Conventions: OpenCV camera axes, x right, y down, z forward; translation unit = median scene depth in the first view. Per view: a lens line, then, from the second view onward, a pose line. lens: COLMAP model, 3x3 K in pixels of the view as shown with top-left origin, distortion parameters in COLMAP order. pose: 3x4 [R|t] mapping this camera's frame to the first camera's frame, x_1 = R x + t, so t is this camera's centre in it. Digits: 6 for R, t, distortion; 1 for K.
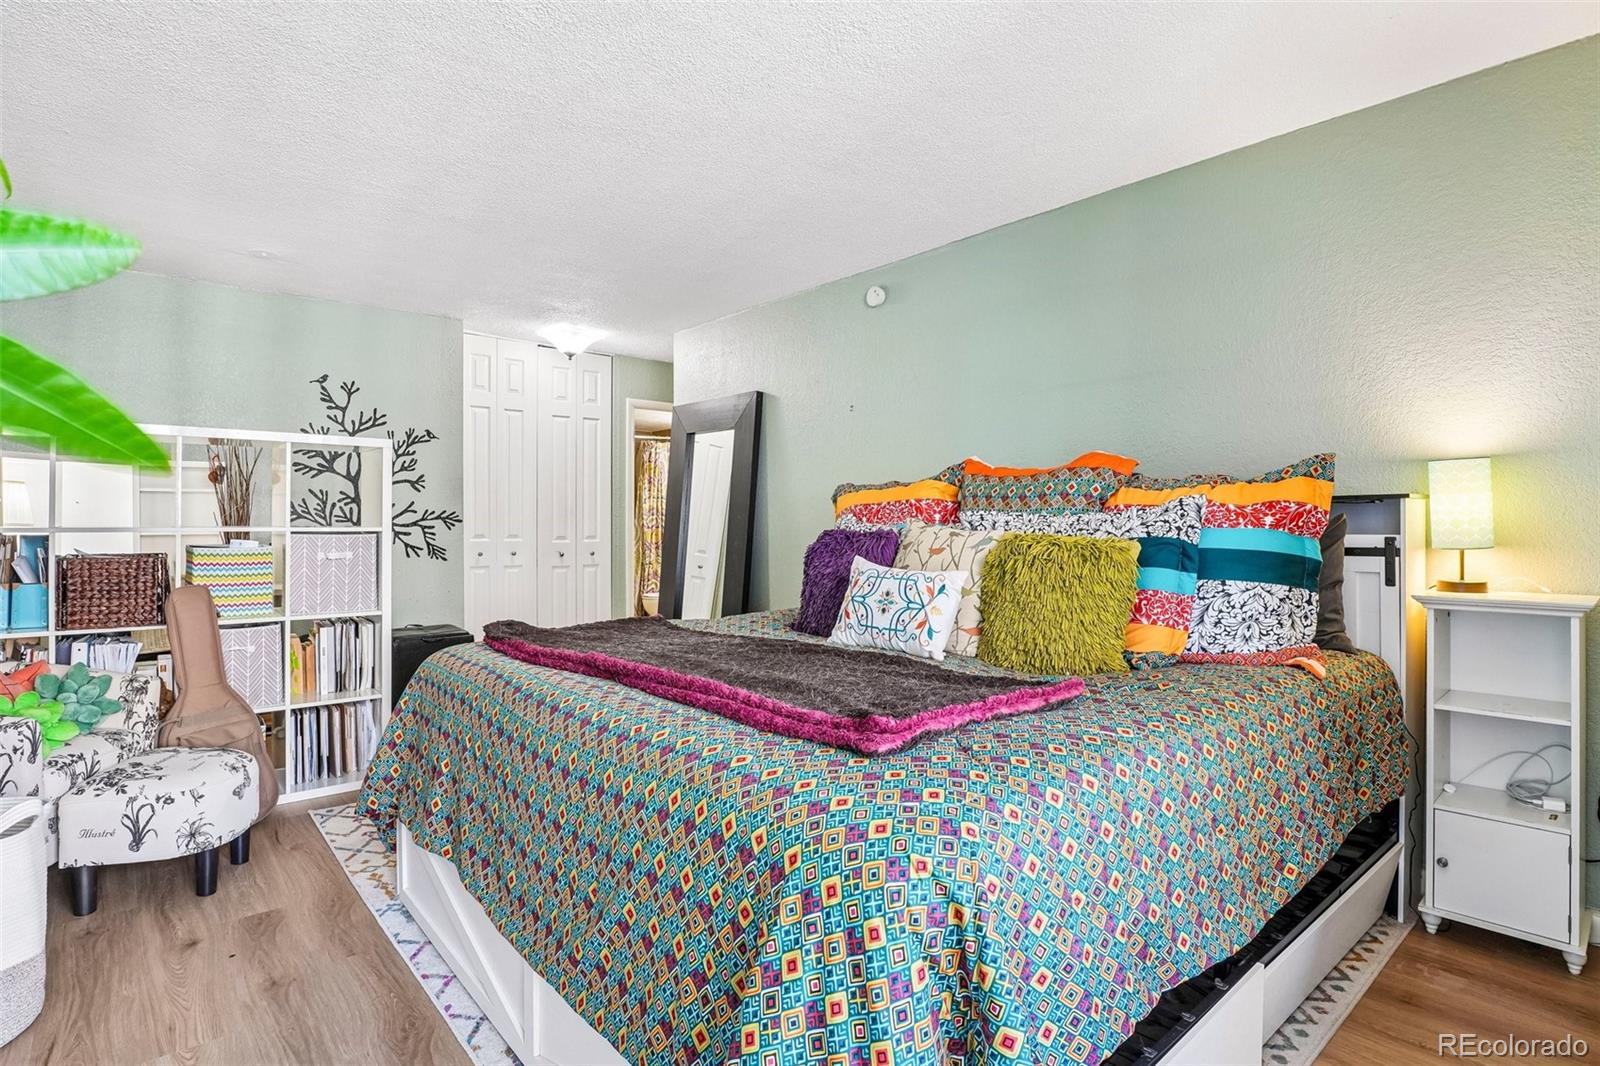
lens RADIAL K [[799.5, 0, 804.6], [0, 799.5, 514.8], [0, 0, 1]] dist [-0.032831, 0.000900]
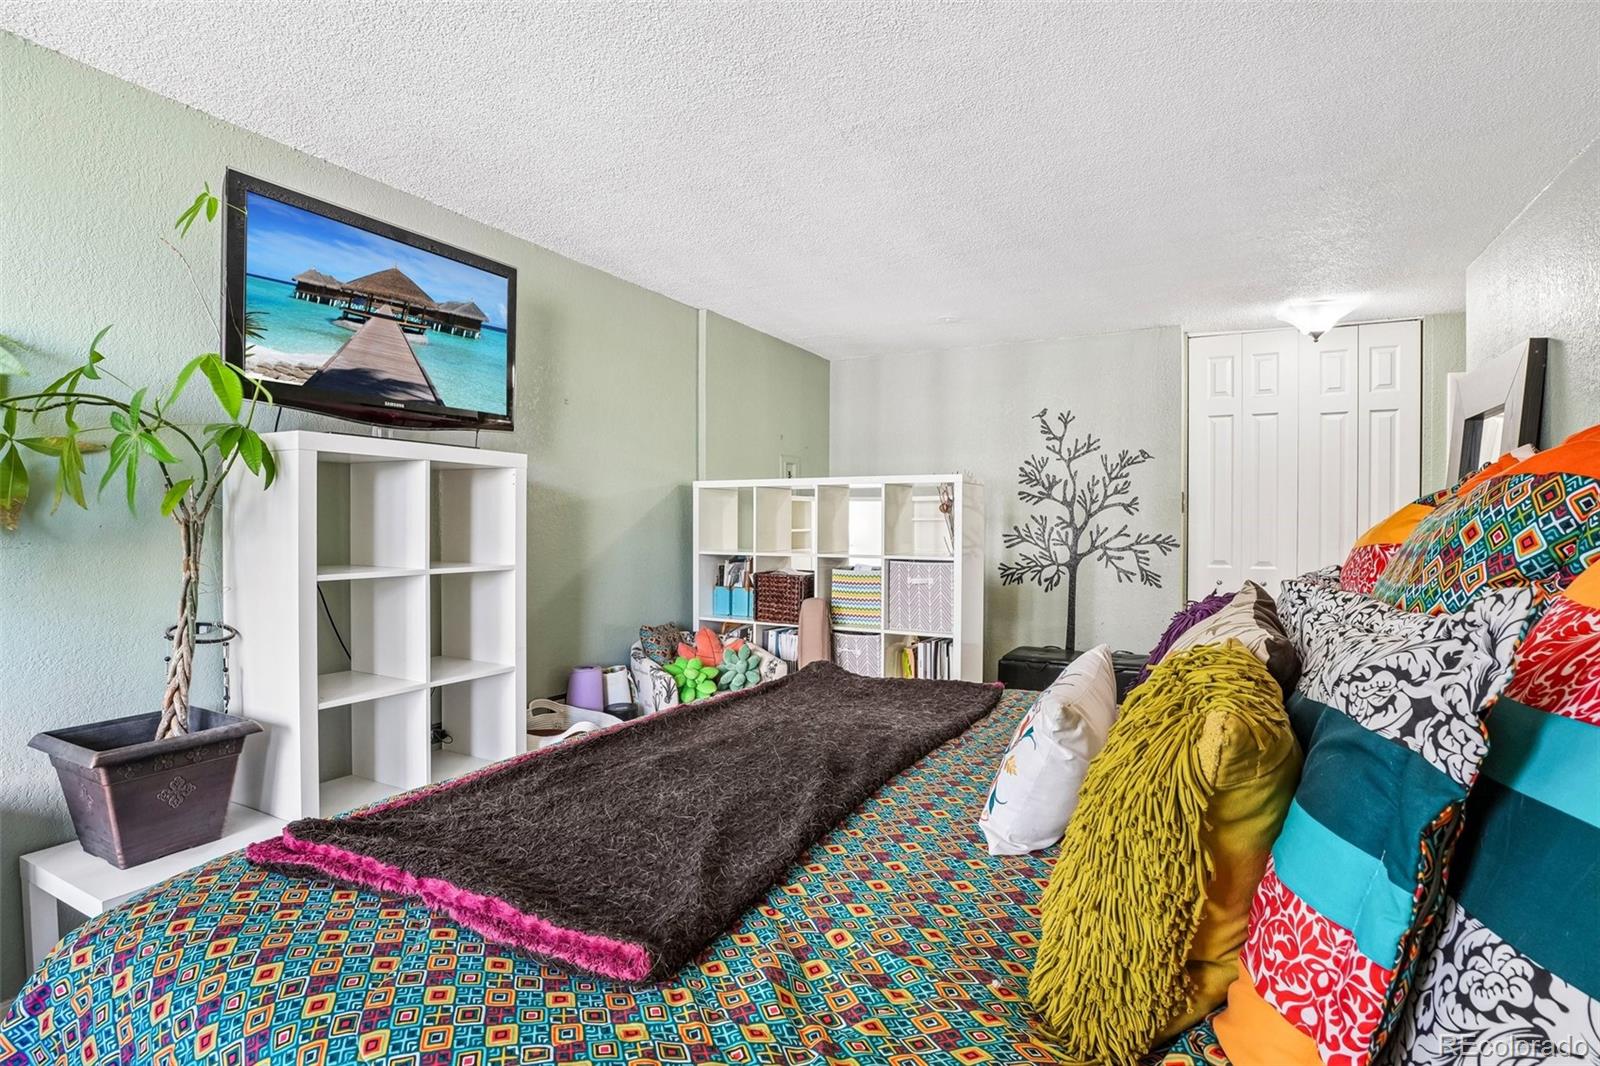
lens RADIAL K [[786.3, 0, 804.5], [0, 786.3, 542.4], [0, 0, 1]] dist [-0.049345, 0.013014]
pose [[0.368932, 0.017945, -0.929283, 0.420205], [0.005562, 0.999753, 0.021514, -0.030682], [0.929440, -0.013106, 0.368741, 0.466460]]
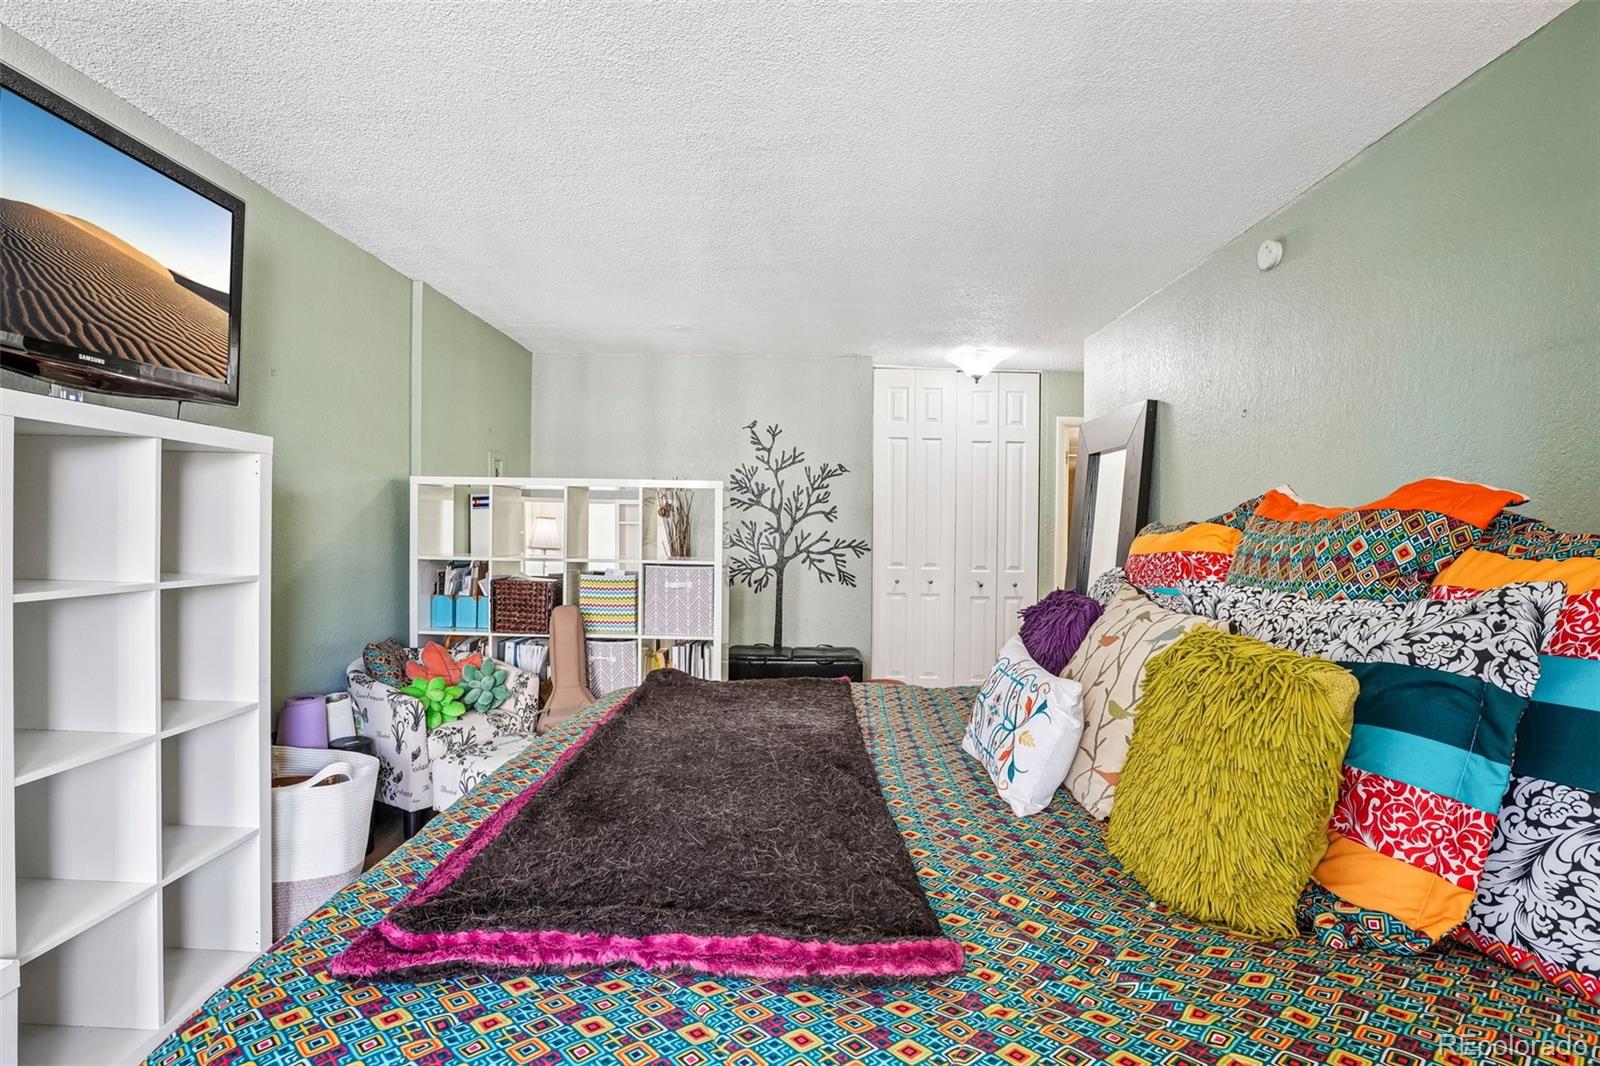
lens RADIAL K [[786.3, 0, 804.5], [0, 786.3, 542.4], [0, 0, 1]] dist [-0.049345, 0.013014]
pose [[0.759286, 0.017962, -0.650509, 0.302846], [-0.008399, 0.999806, 0.017804, -0.033878], [0.650703, -0.008055, 0.759290, 0.278909]]
